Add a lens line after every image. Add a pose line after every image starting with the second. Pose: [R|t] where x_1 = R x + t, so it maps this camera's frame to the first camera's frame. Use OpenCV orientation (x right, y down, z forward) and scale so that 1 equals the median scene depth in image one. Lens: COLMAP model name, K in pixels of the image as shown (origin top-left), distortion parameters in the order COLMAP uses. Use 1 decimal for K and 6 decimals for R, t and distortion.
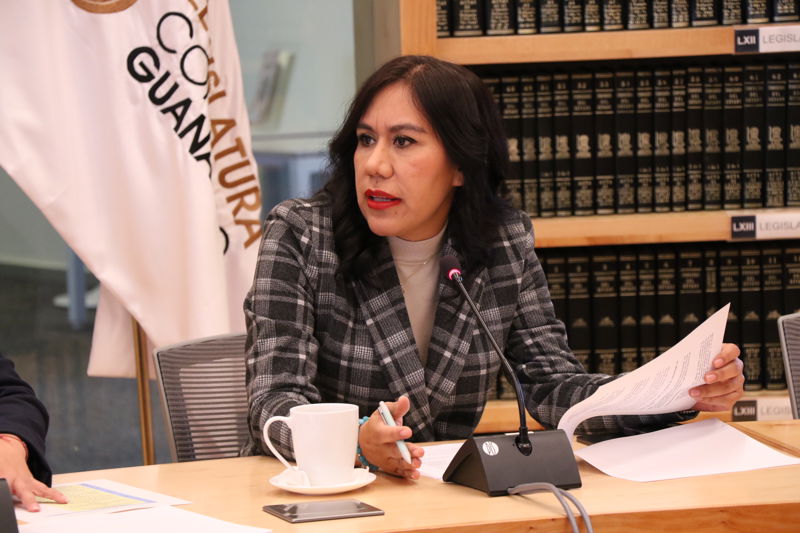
lens RADIAL K [[3342.1, 0, 417.4], [0, 3342.1, 294.4], [0, 0, 1]] dist [1.094146, 0.000000]
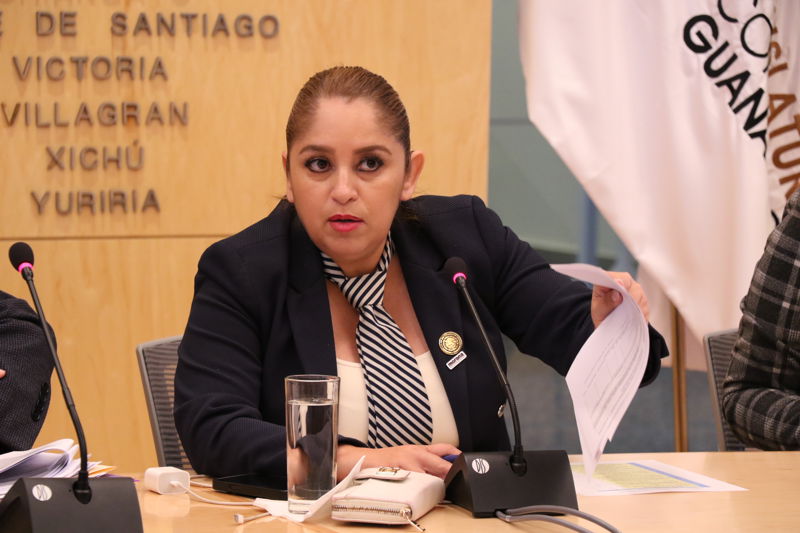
lens RADIAL K [[3901.1, 0, 391.9], [0, 3901.1, 294.9], [0, 0, 1]] dist [1.517340, 0.000000]
pose [[0.988101, 0.051066, -0.145084, -0.002503], [-0.050745, 0.998694, 0.005914, 0.002209], [0.145196, 0.001518, 0.989402, -0.100134]]
